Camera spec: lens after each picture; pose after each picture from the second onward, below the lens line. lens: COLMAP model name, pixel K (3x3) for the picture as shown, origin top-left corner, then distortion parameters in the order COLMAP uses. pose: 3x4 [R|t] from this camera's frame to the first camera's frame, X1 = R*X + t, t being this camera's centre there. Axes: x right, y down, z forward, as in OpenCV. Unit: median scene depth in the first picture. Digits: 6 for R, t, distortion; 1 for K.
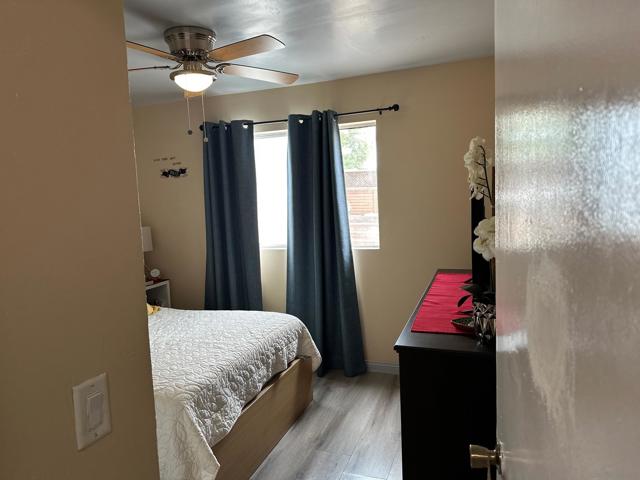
lens RADIAL K [[451.0, 0, 311.0], [0, 451.0, 245.0], [0, 0, 1]] dist [0.077553, -0.100994]
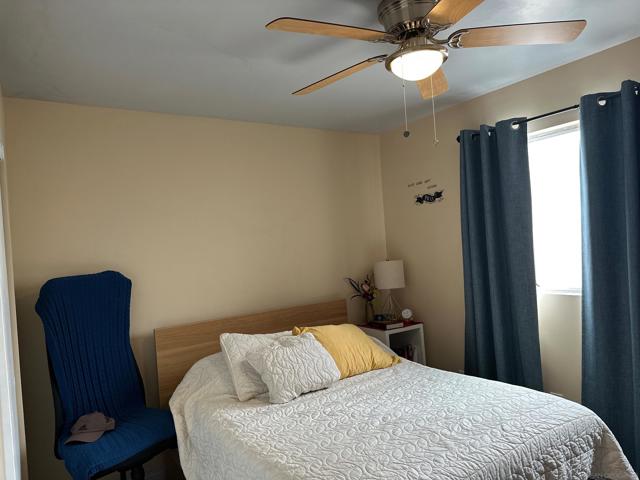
lens RADIAL K [[451.0, 0, 311.0], [0, 451.0, 245.0], [0, 0, 1]] dist [0.077553, -0.100994]
pose [[0.809363, -0.014923, -0.587120, 0.021491], [-0.027532, 0.997614, -0.063310, -0.011161], [0.586664, 0.067405, 0.807021, 0.213167]]
